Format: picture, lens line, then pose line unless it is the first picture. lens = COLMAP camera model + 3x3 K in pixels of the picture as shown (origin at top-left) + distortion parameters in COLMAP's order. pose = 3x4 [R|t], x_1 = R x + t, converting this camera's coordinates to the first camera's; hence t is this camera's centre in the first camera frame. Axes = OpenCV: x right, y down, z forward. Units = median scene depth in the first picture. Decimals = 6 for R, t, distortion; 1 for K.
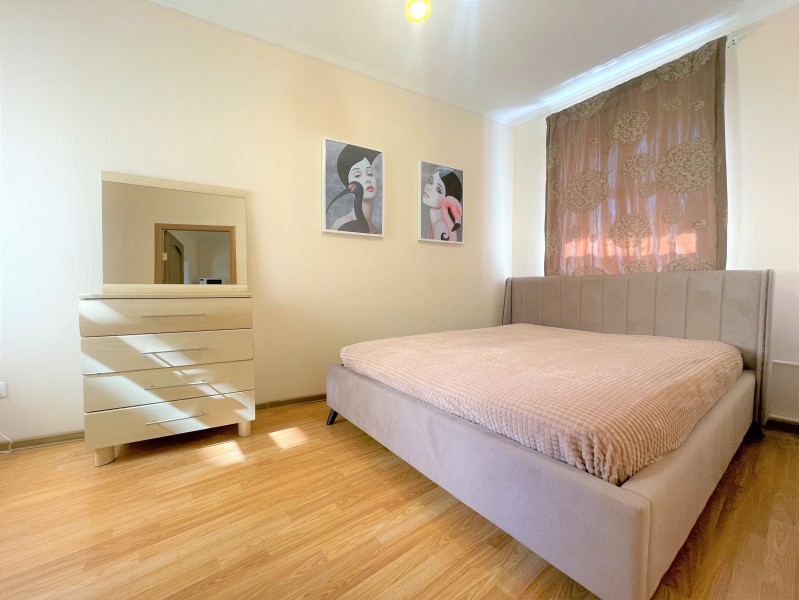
lens RADIAL K [[321.9, 0, 398.2], [0, 321.9, 296.2], [0, 0, 1]] dist [-0.001743, -0.000120]
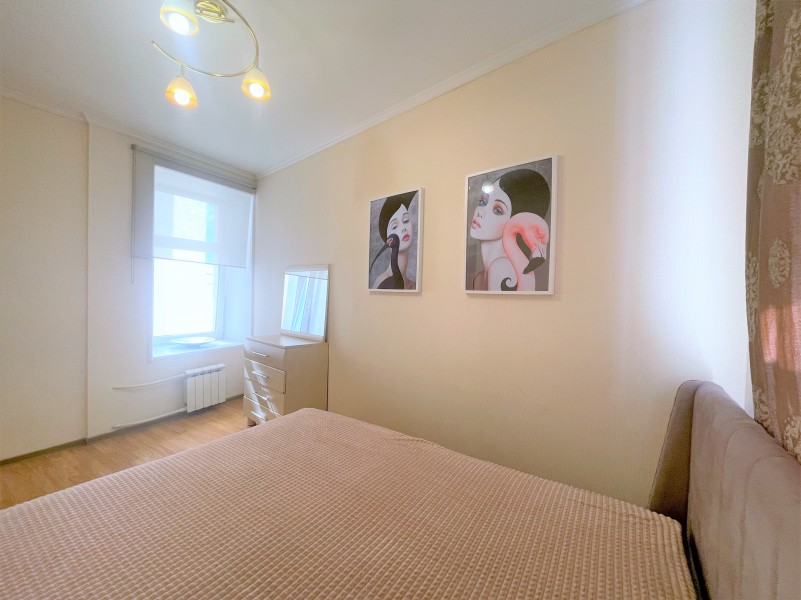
lens RADIAL K [[324.7, 0, 400.1], [0, 324.7, 303.5], [0, 0, 1]] dist [-0.002202, -0.000024]
pose [[0.336419, 0.020625, -0.941486, 0.721349], [-0.063235, 0.997998, -0.000733, -0.155006], [0.939587, 0.059782, 0.337050, 0.696043]]
